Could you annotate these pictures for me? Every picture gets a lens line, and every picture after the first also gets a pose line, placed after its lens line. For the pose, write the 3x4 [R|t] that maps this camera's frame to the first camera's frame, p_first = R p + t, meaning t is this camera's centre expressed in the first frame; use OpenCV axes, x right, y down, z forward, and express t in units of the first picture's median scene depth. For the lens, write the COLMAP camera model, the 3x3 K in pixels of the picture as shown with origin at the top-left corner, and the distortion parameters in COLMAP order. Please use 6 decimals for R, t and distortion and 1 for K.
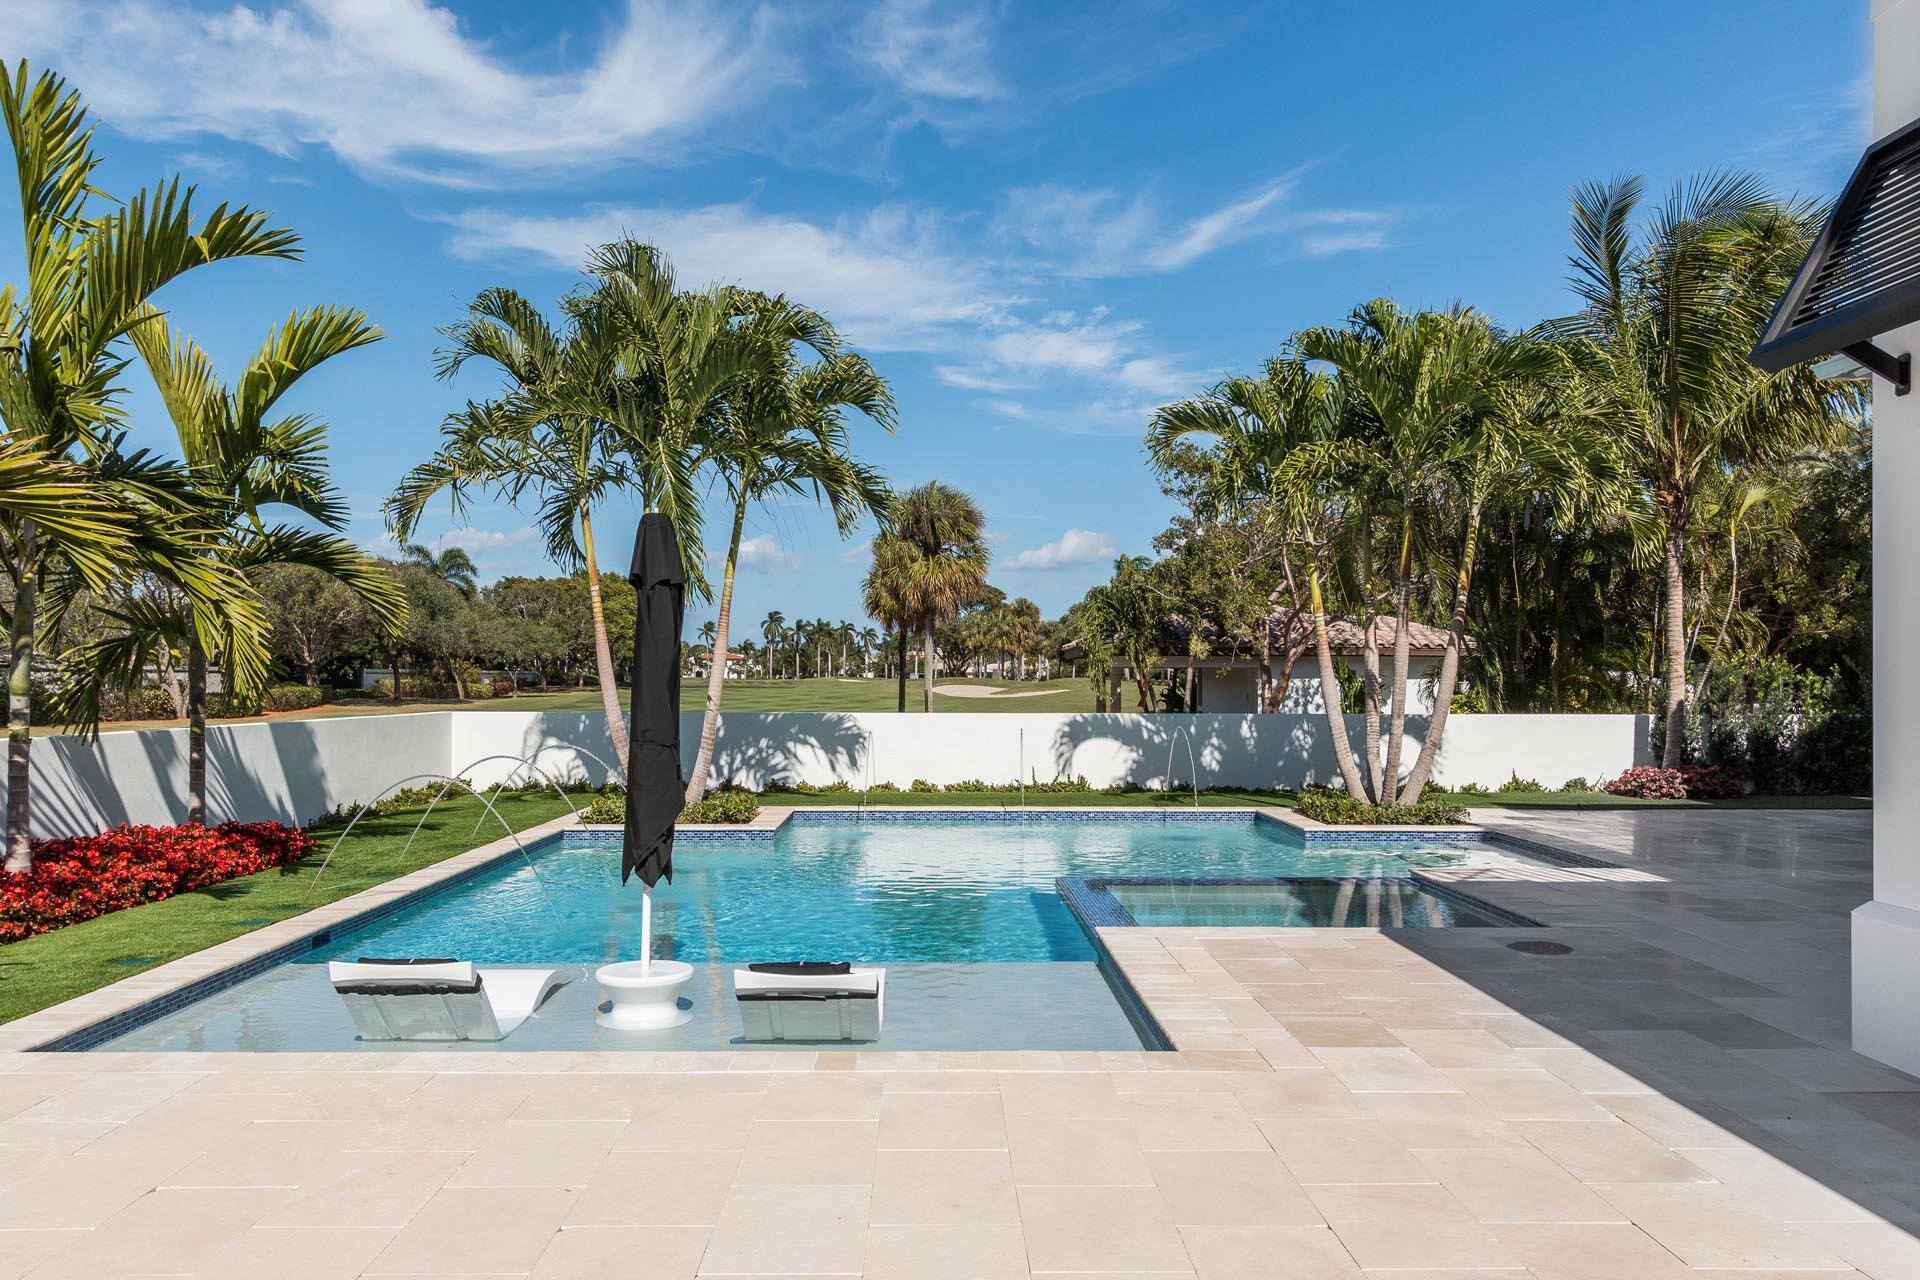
lens RADIAL K [[1503.7, 0, 959.4], [0, 1503.7, 643.1], [0, 0, 1]] dist [0.000003, -0.000002]
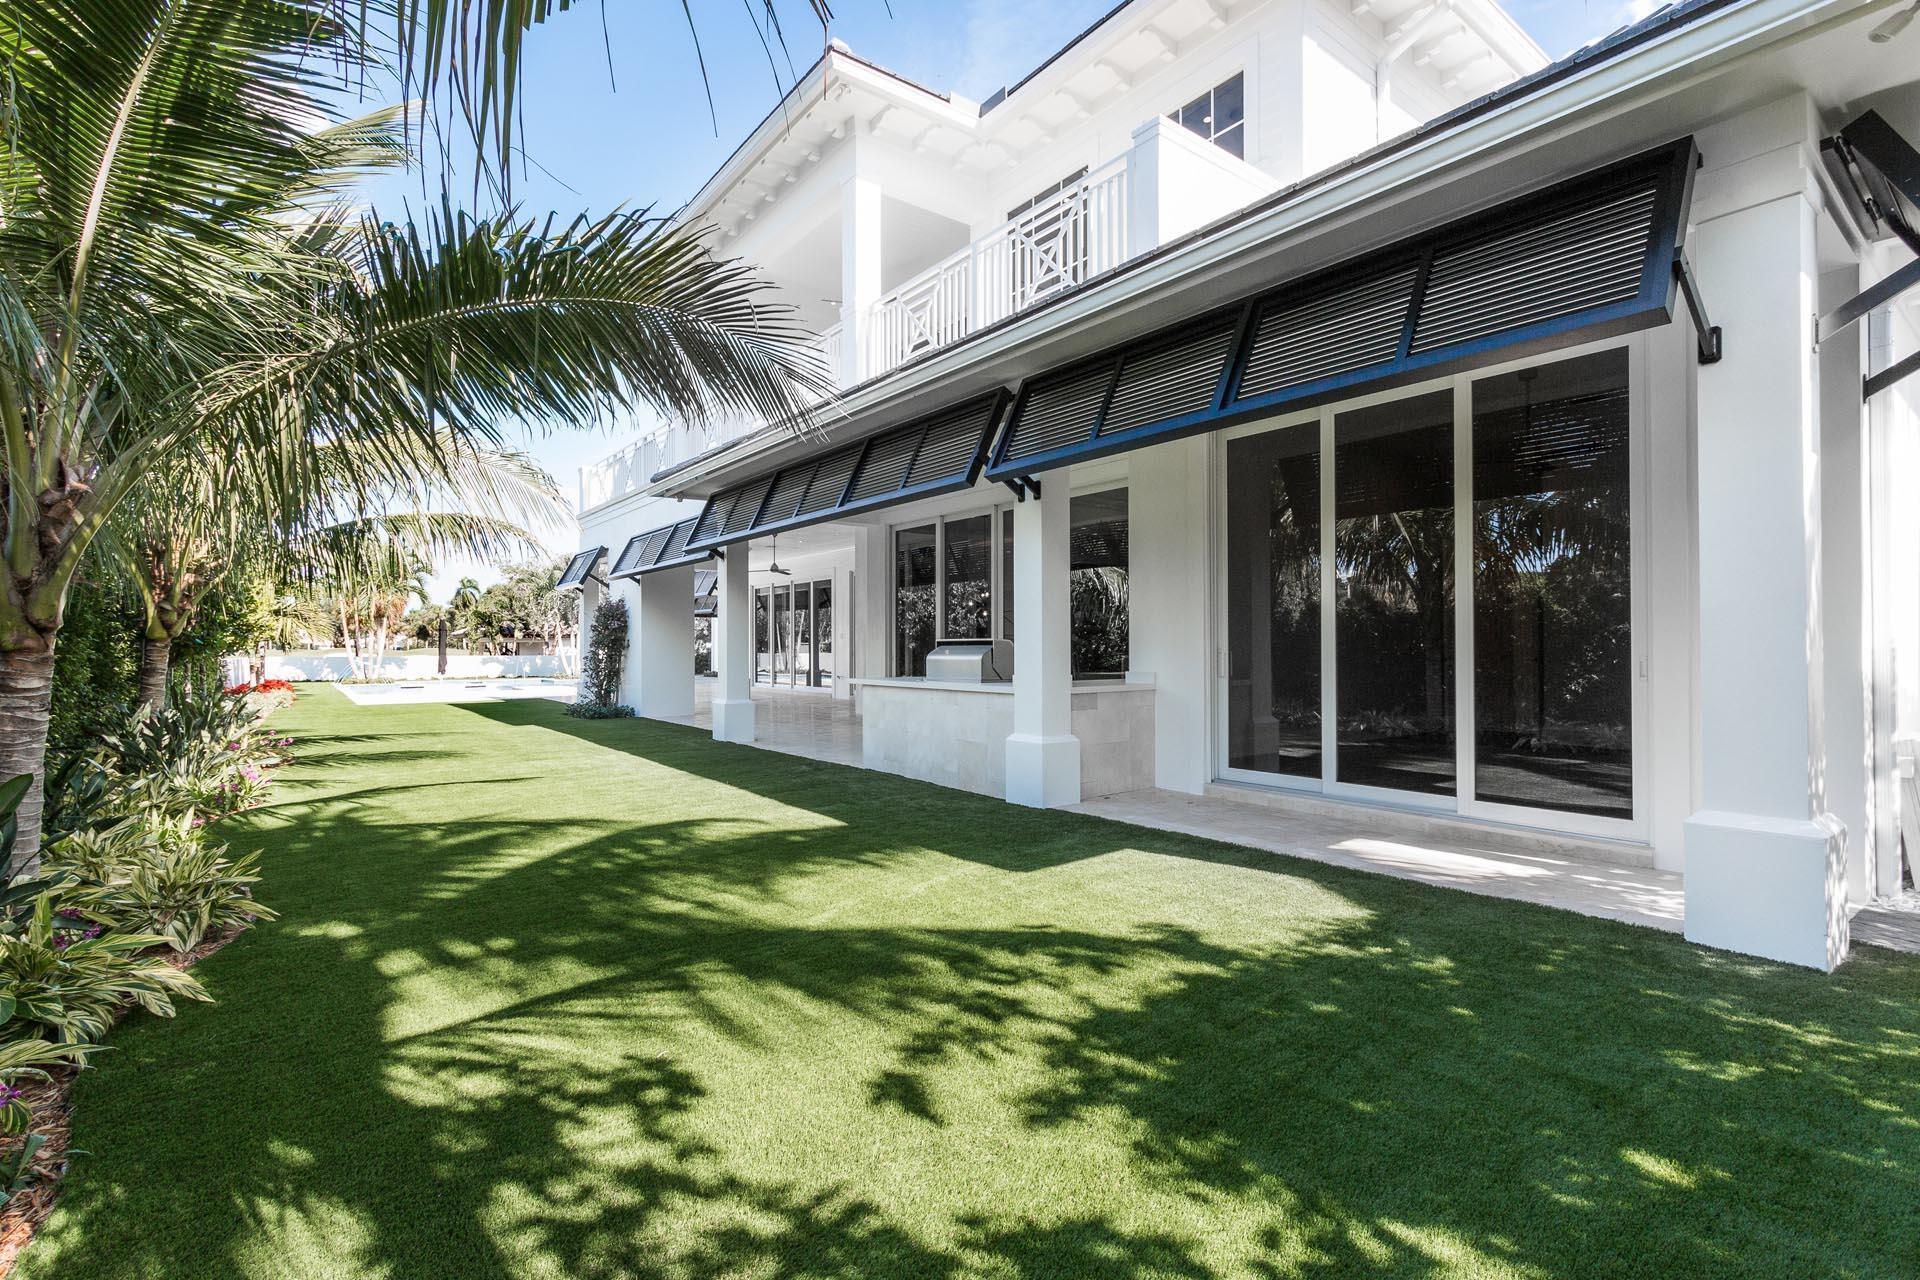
lens RADIAL K [[880.8, 0, 960.9], [0, 880.8, 645.8], [0, 0, 1]] dist [0.003186, 0.000058]
pose [[0.803628, -0.003193, 0.595123, -0.143628], [-0.009476, 0.999790, 0.018160, -0.012978], [-0.595056, -0.020233, 0.803429, -0.738945]]
